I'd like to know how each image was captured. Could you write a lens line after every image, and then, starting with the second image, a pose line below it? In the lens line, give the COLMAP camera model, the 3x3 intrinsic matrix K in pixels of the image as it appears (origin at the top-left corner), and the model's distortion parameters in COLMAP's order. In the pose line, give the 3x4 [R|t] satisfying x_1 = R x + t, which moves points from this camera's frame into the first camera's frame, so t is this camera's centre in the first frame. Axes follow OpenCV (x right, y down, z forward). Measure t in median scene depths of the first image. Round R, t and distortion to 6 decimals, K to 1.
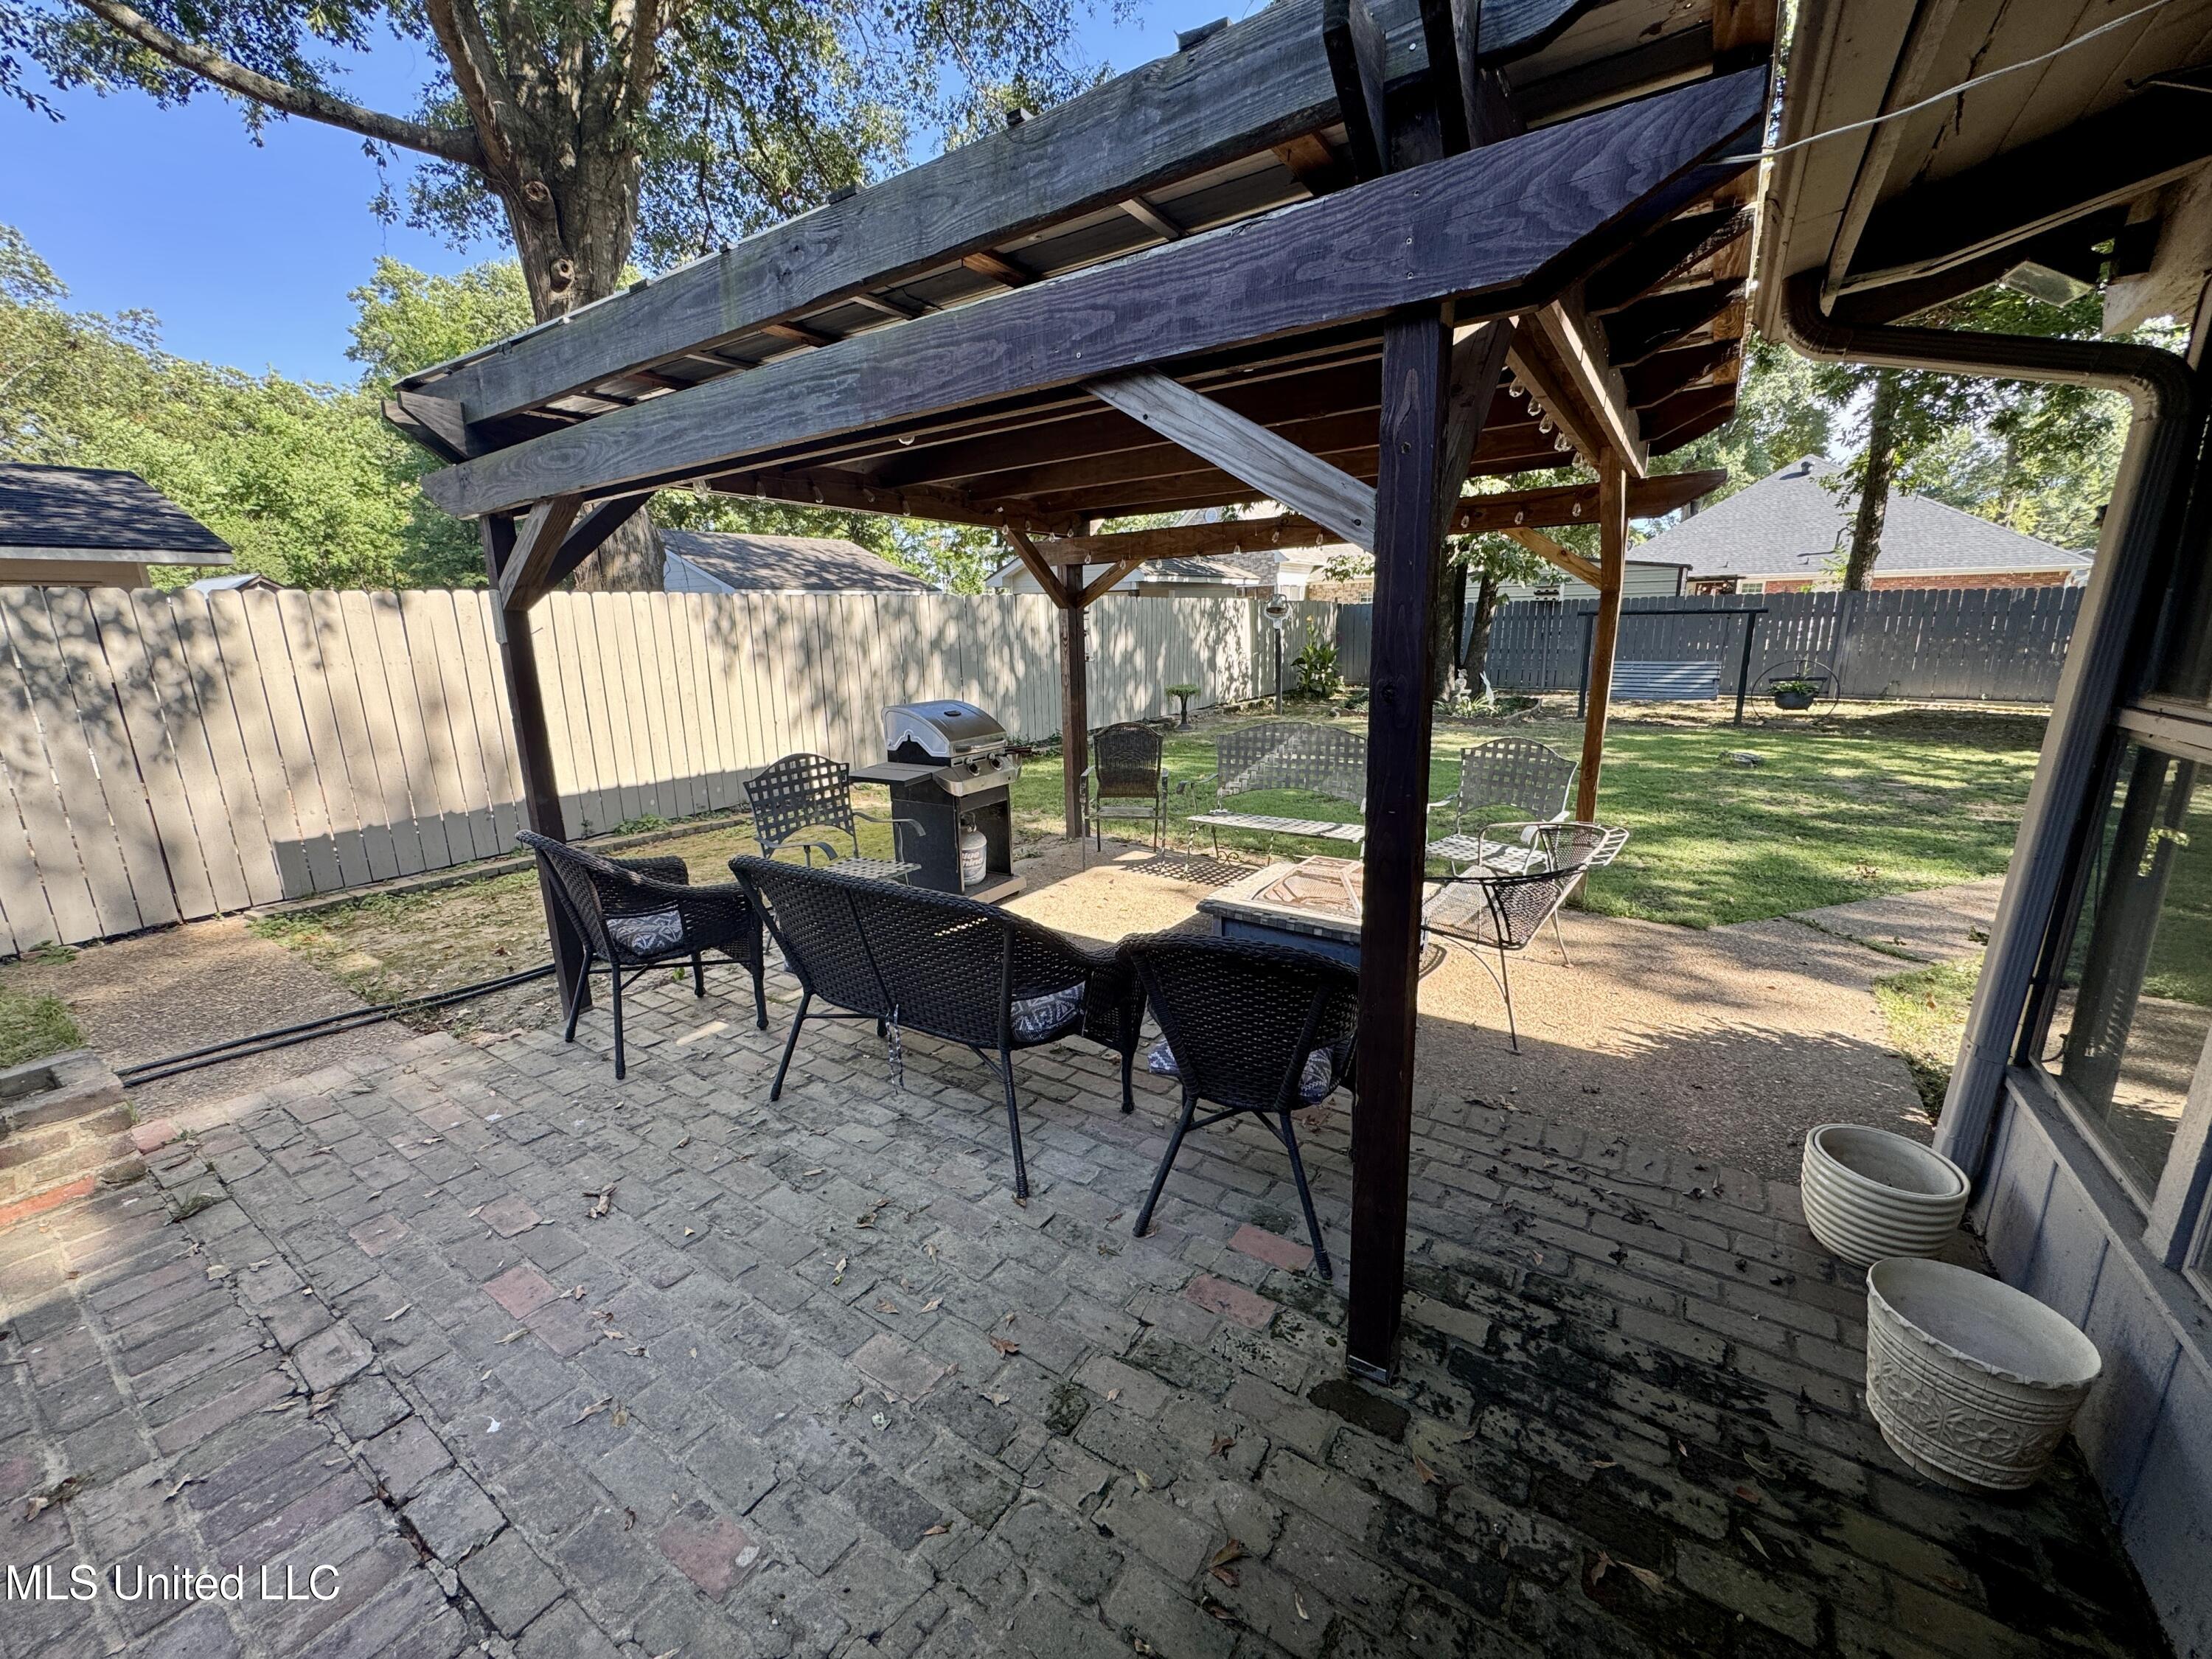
lens RADIAL K [[878.7, 0, 1104.5], [0, 878.7, 829.9], [0, 0, 1]] dist [-0.002292, 0.000072]
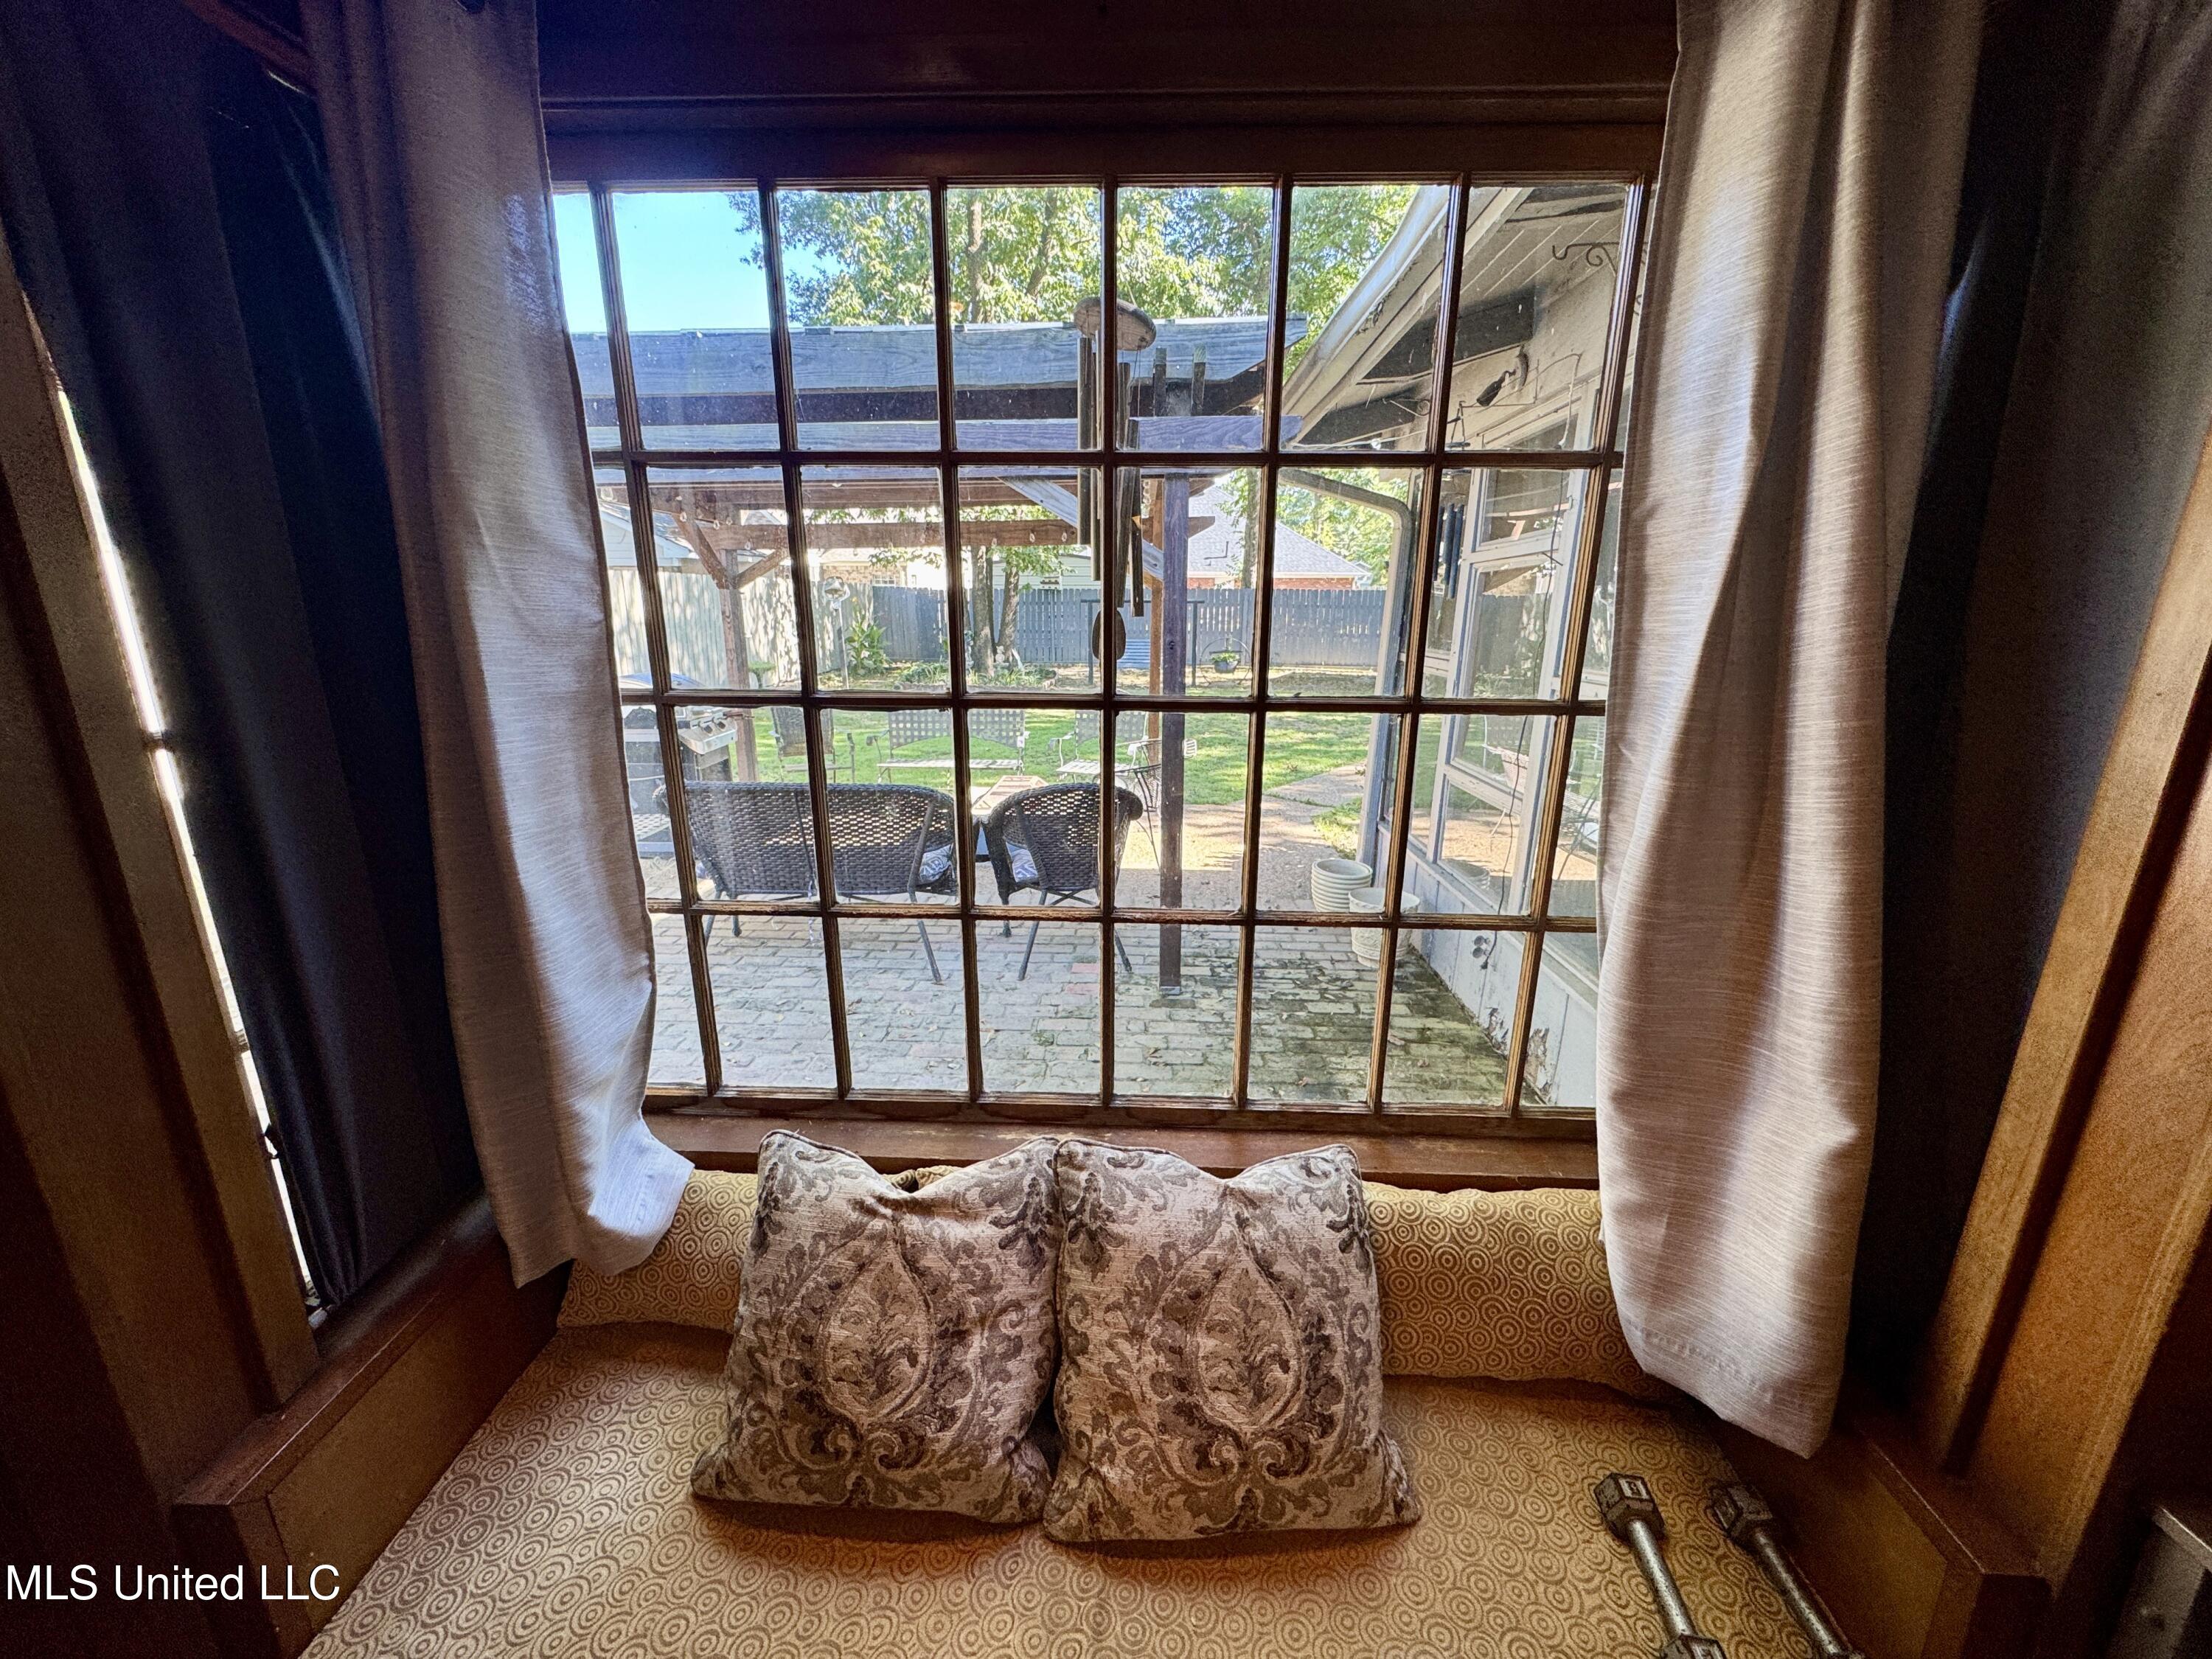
lens RADIAL K [[878.7, 0, 1104.5], [0, 878.7, 829.9], [0, 0, 1]] dist [-0.002292, 0.000072]
pose [[0.852098, -0.111830, 0.511295, -0.250823], [0.100909, 0.993680, 0.049166, 0.044878], [-0.513562, 0.009700, 0.857998, -0.196673]]
